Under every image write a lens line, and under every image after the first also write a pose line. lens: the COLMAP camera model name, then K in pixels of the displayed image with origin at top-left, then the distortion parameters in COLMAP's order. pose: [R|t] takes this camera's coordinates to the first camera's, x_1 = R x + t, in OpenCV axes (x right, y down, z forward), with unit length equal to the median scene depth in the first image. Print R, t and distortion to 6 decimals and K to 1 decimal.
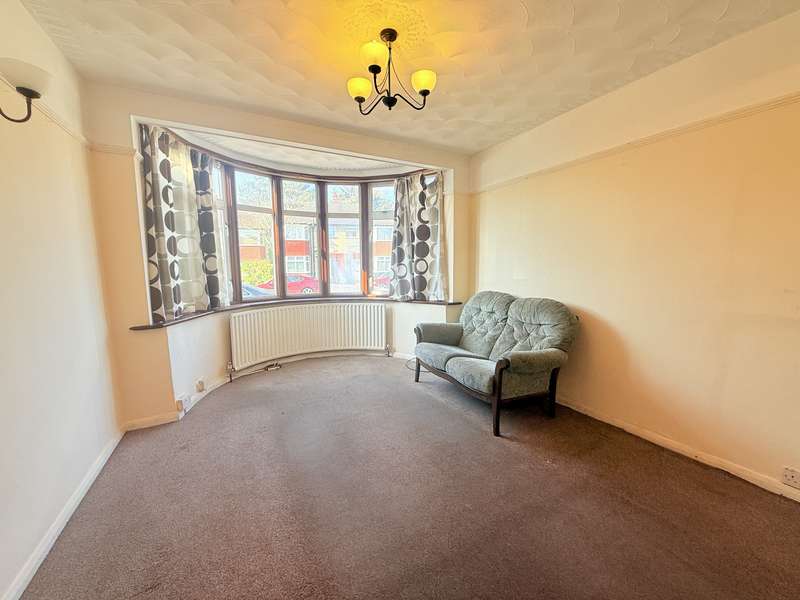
lens RADIAL K [[320.1, 0, 401.8], [0, 320.1, 299.1], [0, 0, 1]] dist [0.001040, -0.000543]
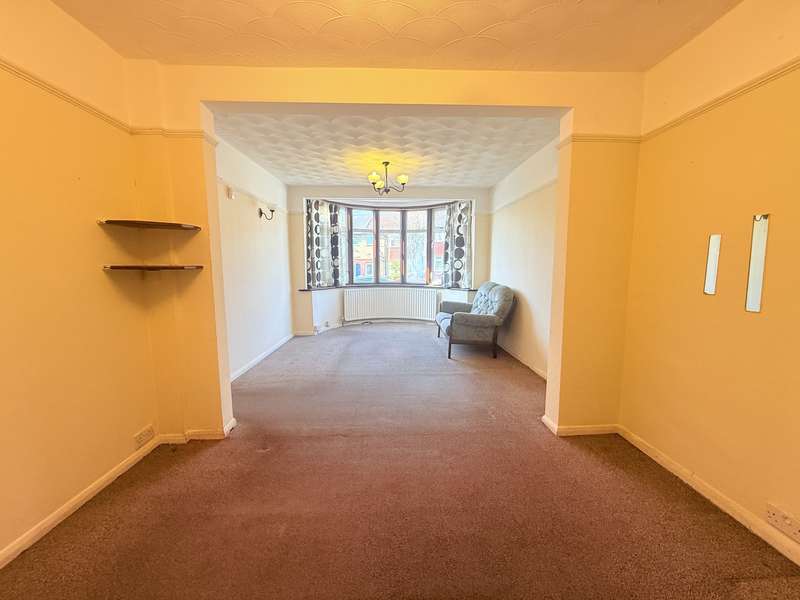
lens RADIAL K [[320.1, 0, 399.5], [0, 320.1, 299.1], [0, 0, 1]] dist [0.001040, -0.000543]
pose [[0.894803, 0.056280, -0.442900, 0.566281], [-0.055799, 0.998342, 0.014128, 0.057957], [0.442961, 0.012072, 0.896460, -0.509655]]
